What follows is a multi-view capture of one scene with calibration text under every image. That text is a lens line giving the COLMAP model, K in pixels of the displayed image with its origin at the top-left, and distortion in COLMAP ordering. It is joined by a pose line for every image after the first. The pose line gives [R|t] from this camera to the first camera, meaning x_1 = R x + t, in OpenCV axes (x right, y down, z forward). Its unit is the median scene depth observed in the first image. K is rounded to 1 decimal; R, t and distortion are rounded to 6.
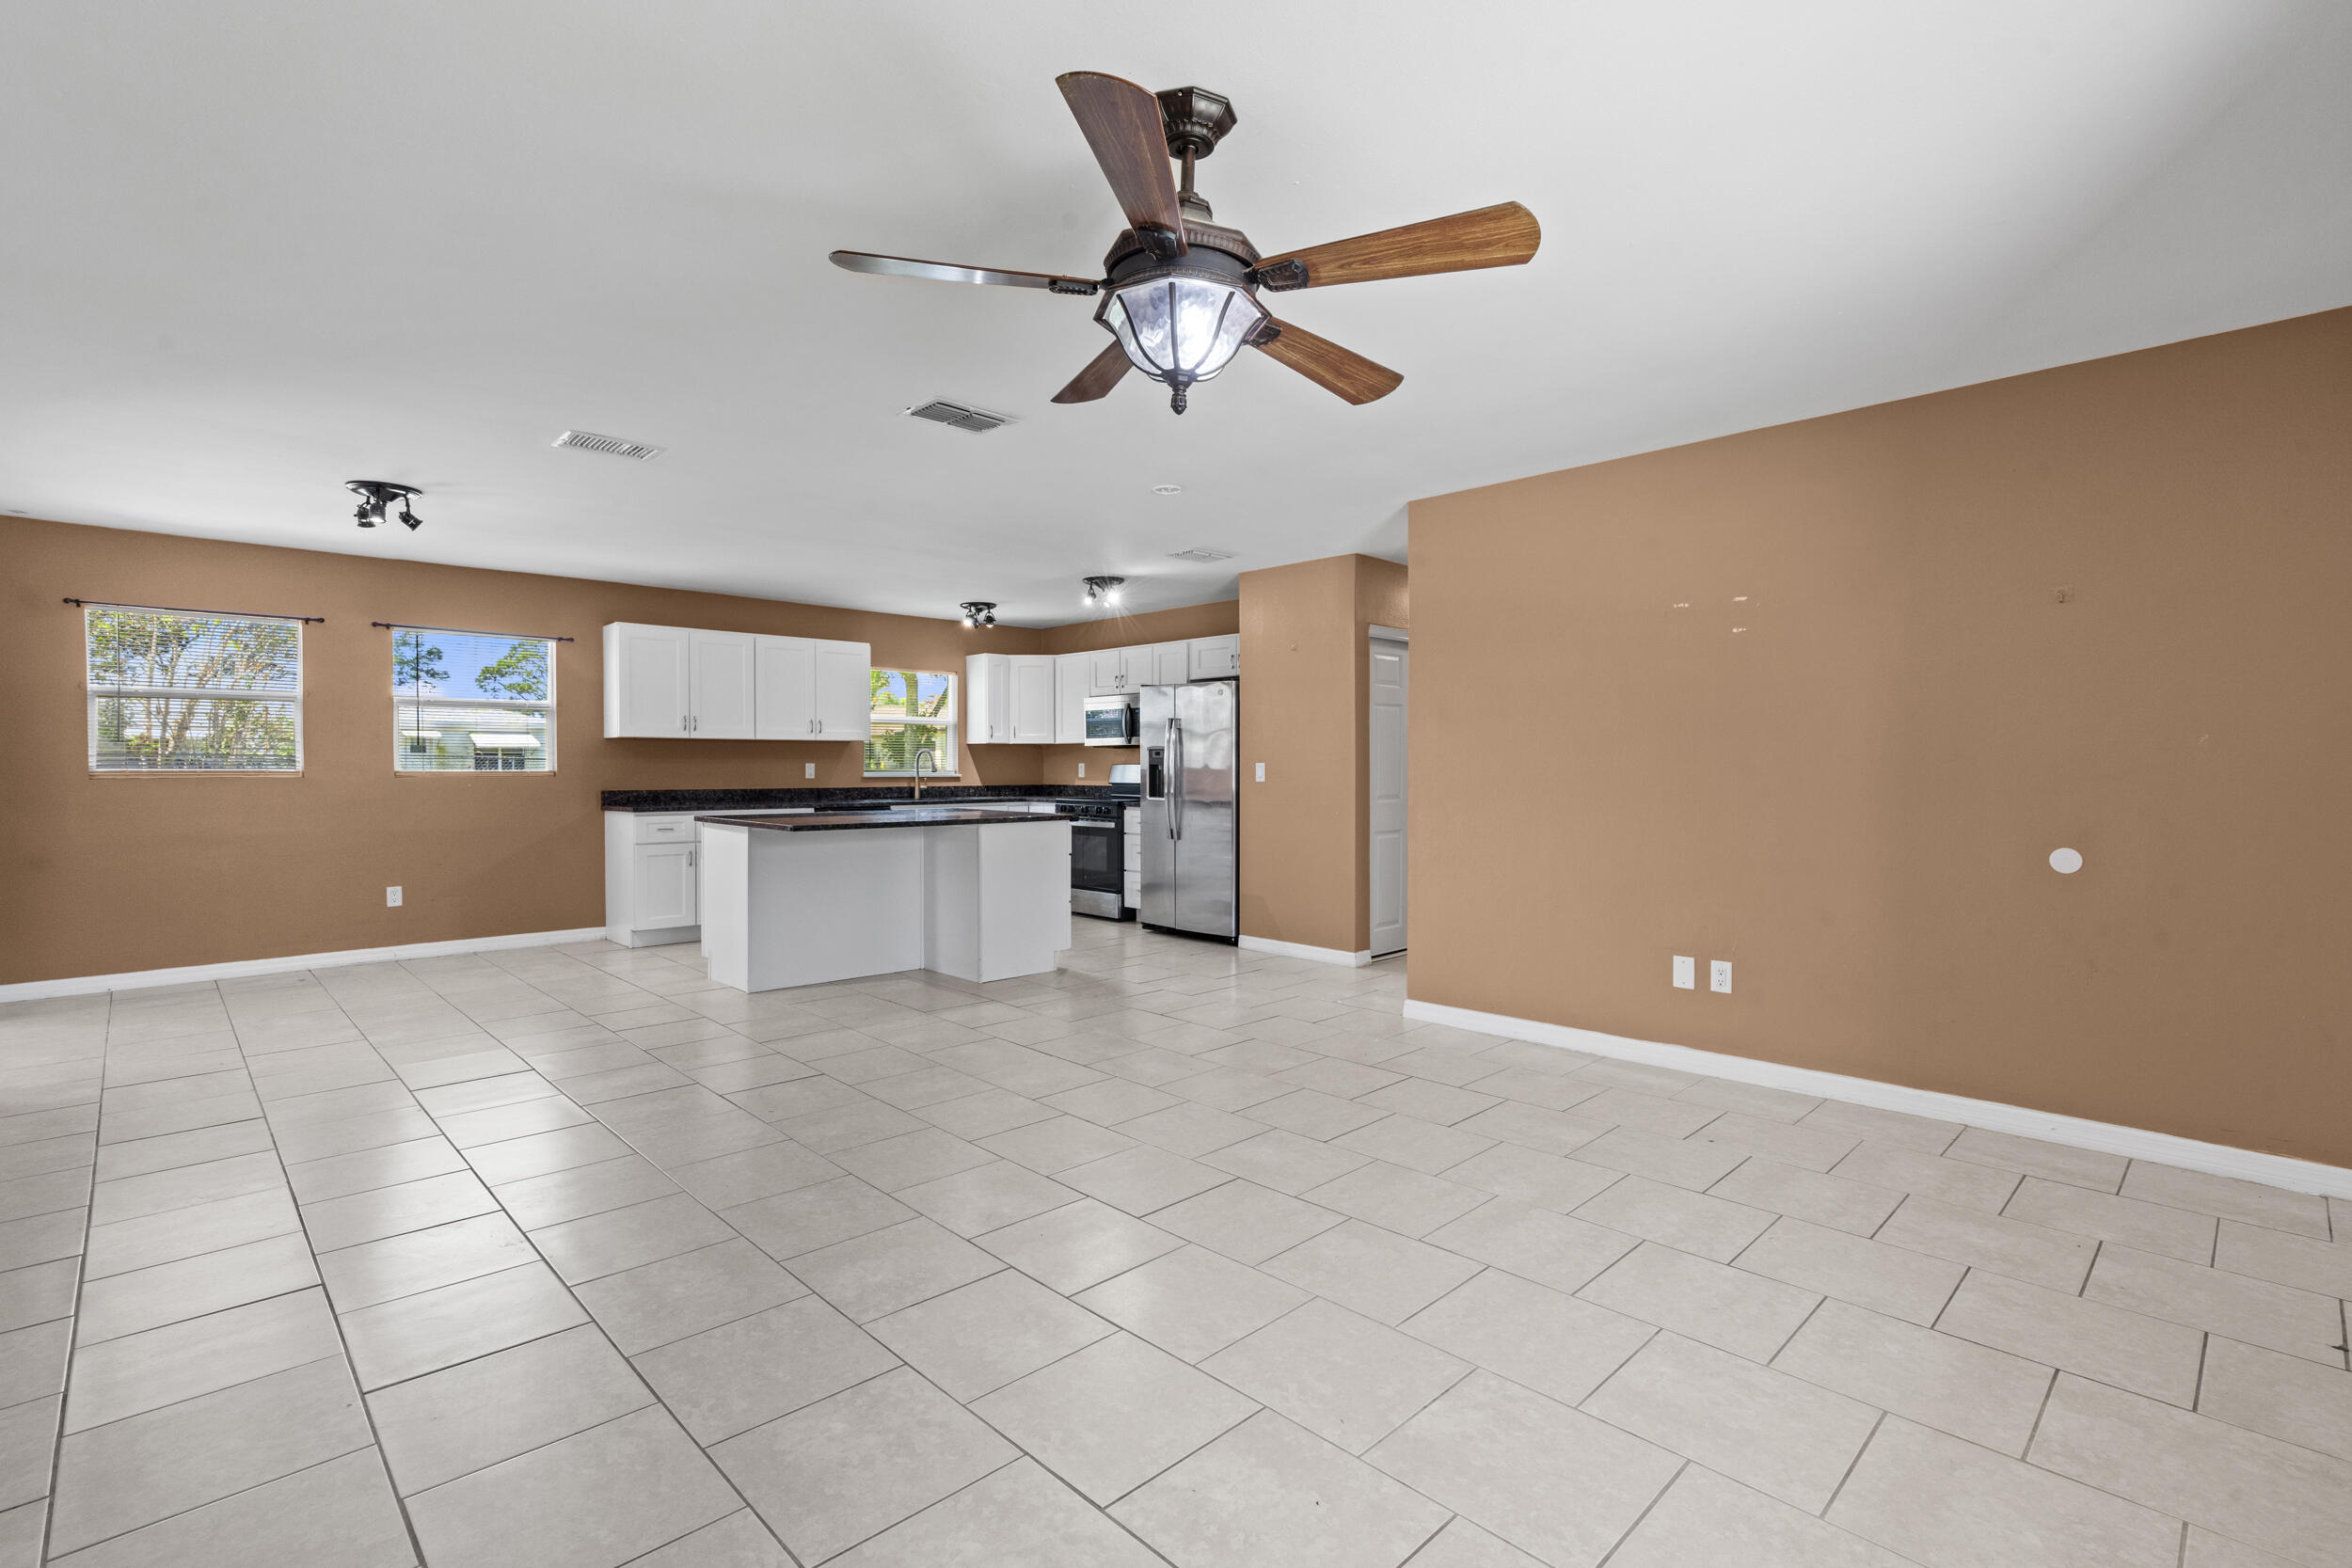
lens RADIAL K [[1075.7, 0, 1173.4], [0, 1075.7, 767.5], [0, 0, 1]] dist [-0.000691, -0.000460]
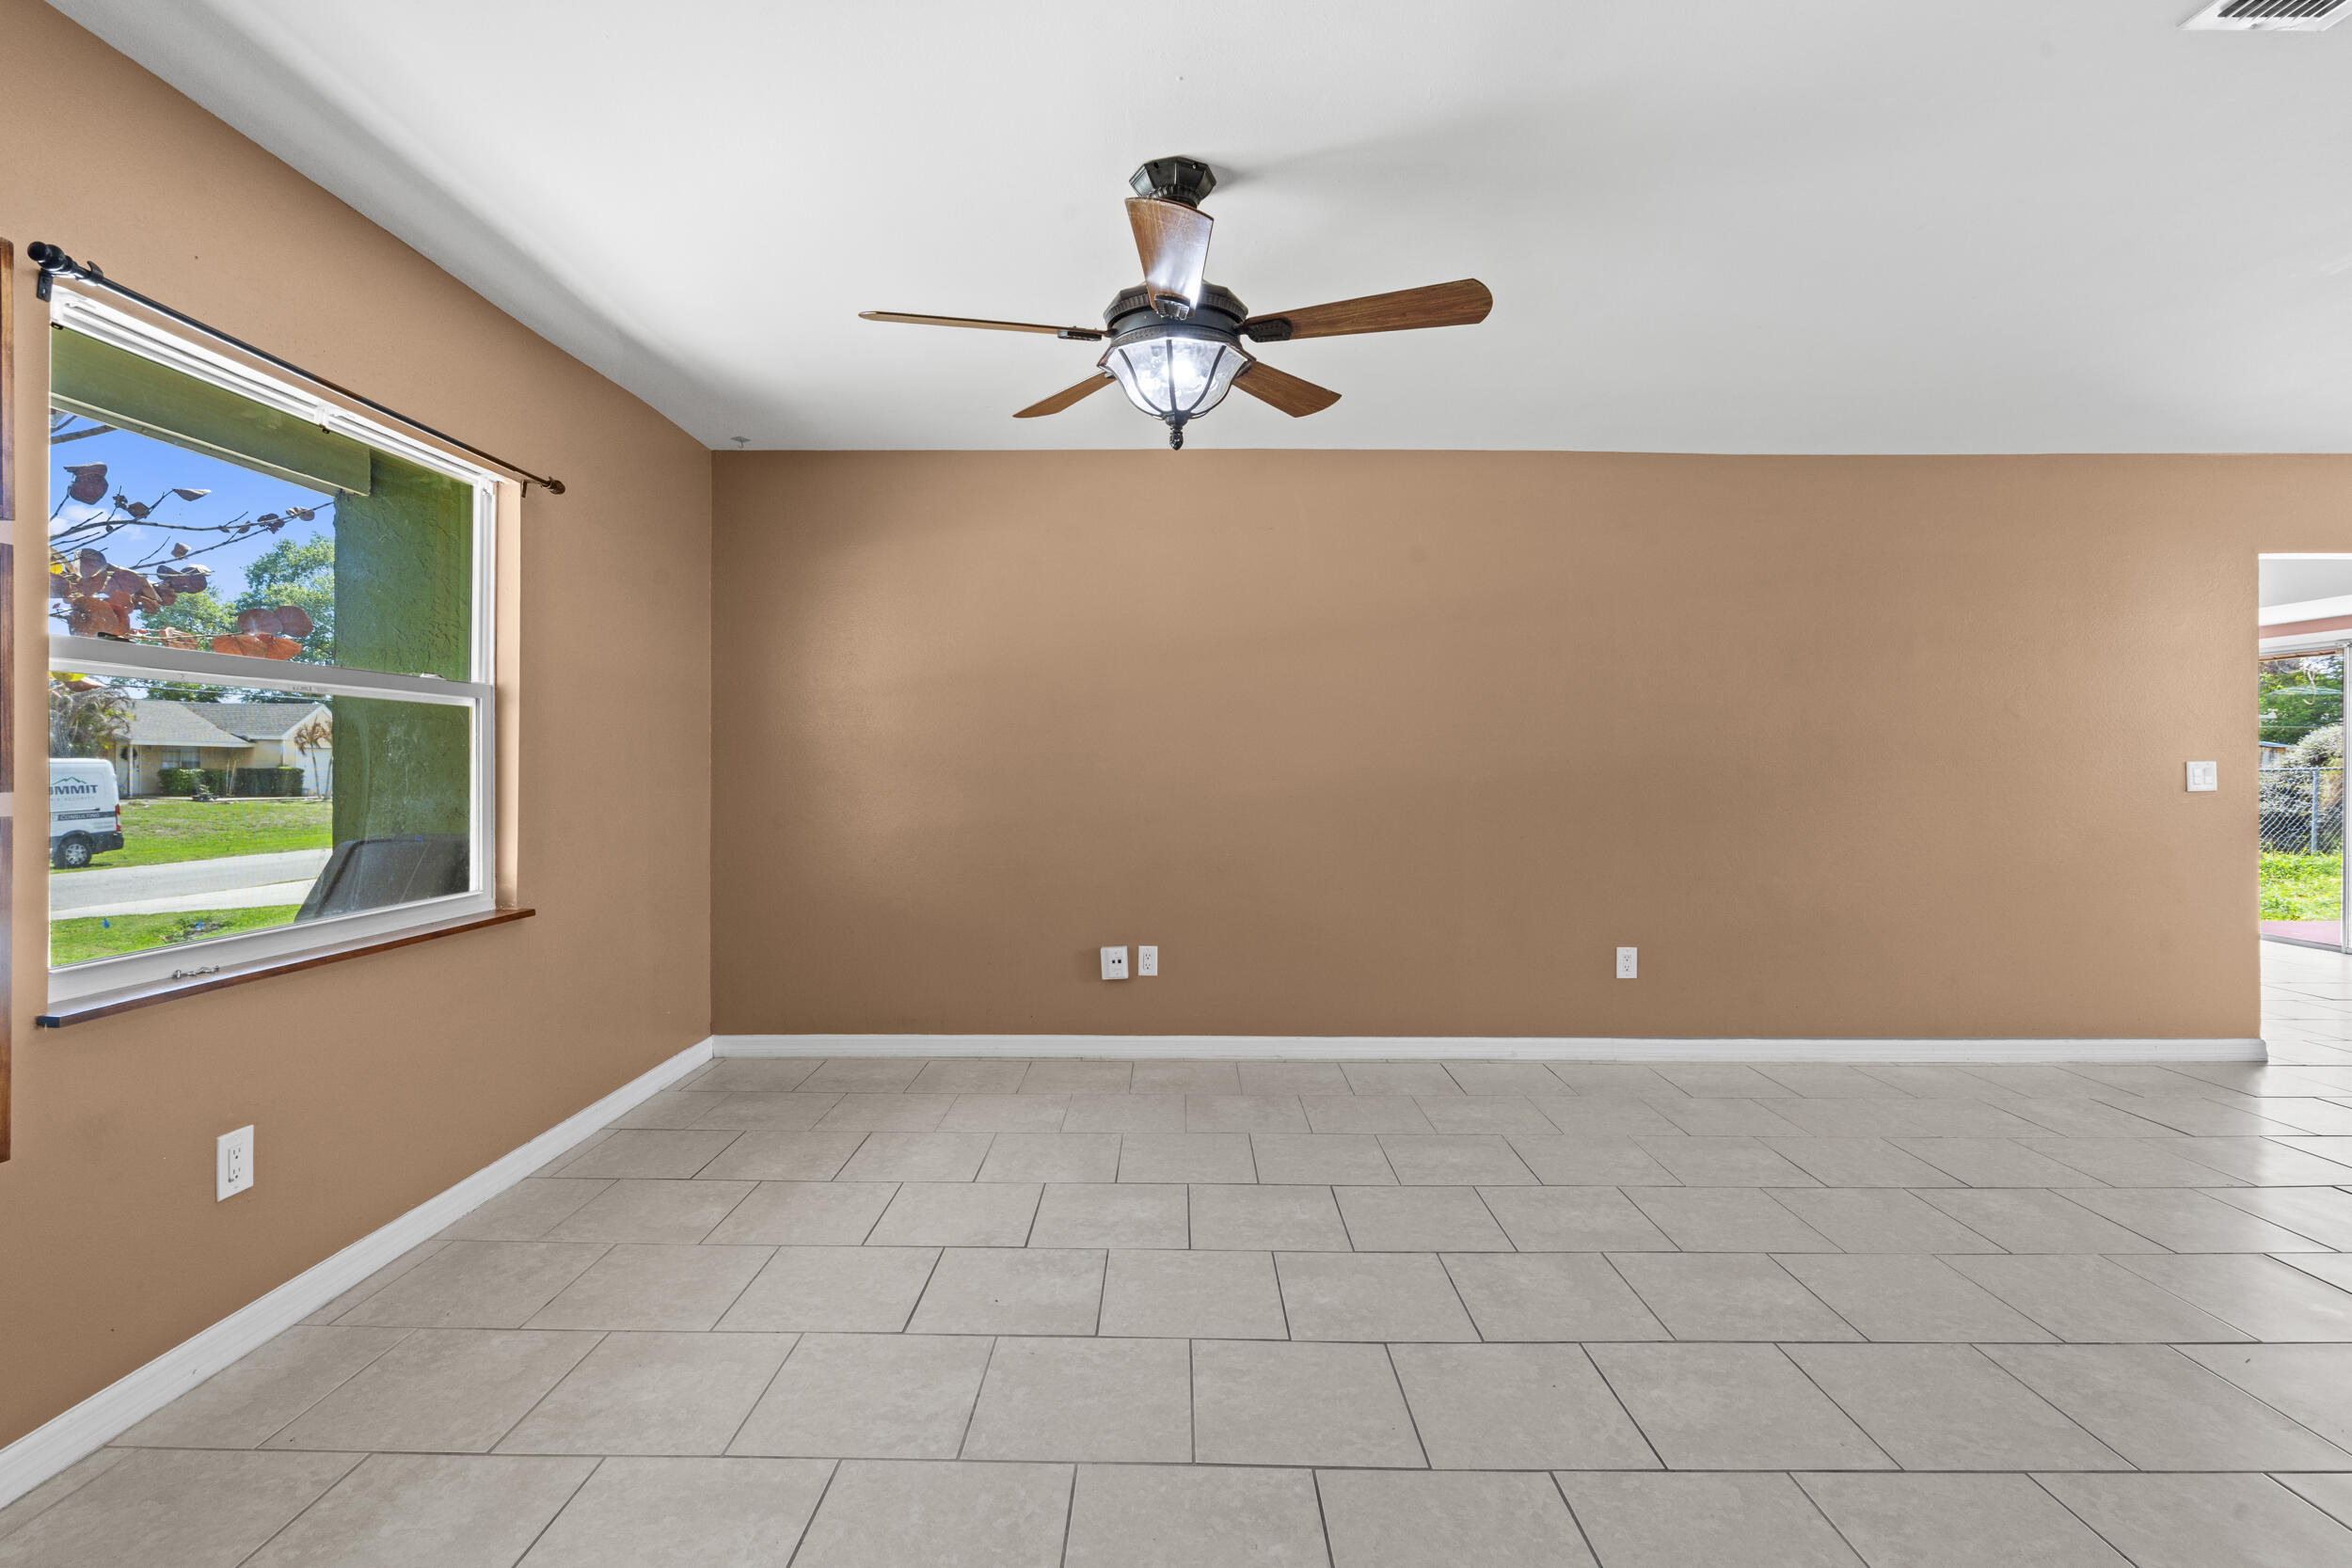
lens RADIAL K [[1075.7, 0, 1173.4], [0, 1075.7, 767.5], [0, 0, 1]] dist [-0.000691, -0.000460]
pose [[-0.696950, 0.000586, -0.717120, 0.227965], [-0.003751, 0.999983, 0.004462, -0.000366], [0.717110, 0.005799, -0.696936, 0.502434]]
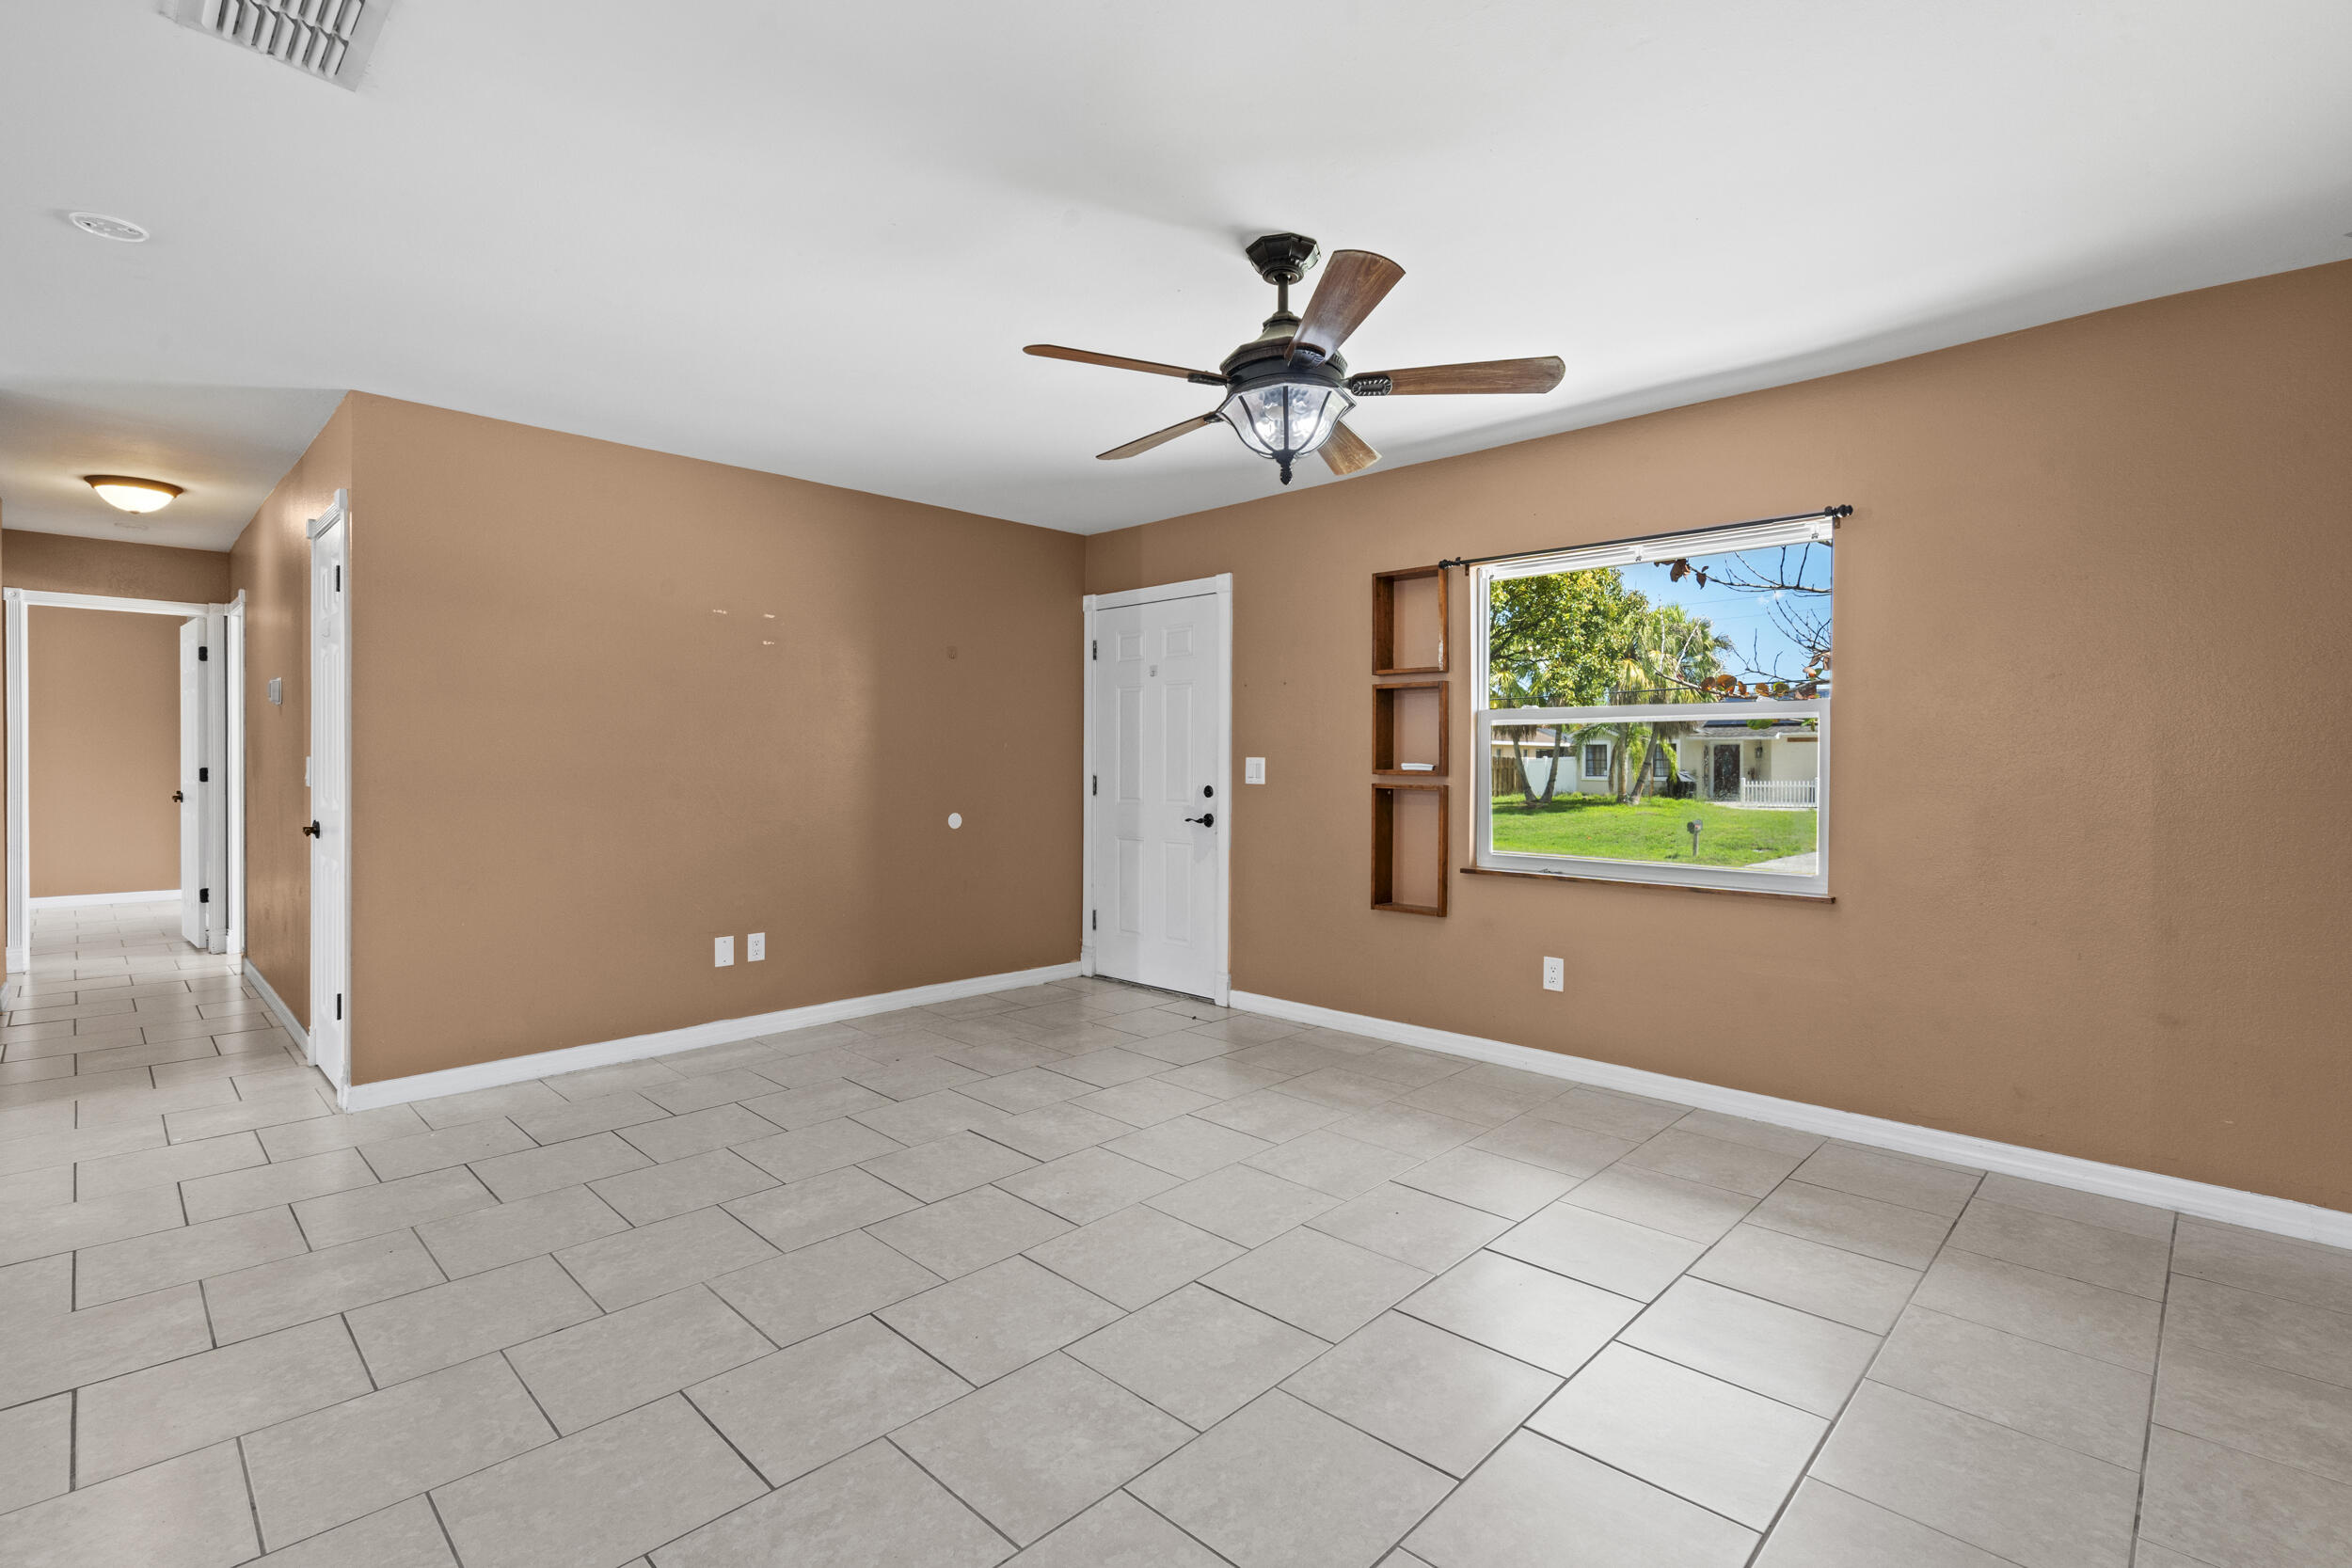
lens RADIAL K [[1077.4, 0, 1176.0], [0, 1077.4, 784.0], [0, 0, 1]] dist [-0.001161, 0.000521]
pose [[-0.026650, -0.020365, 0.999437, -0.352513], [-0.002091, 0.999791, 0.020316, -0.000494], [-0.999643, -0.001548, -0.026687, 0.328843]]
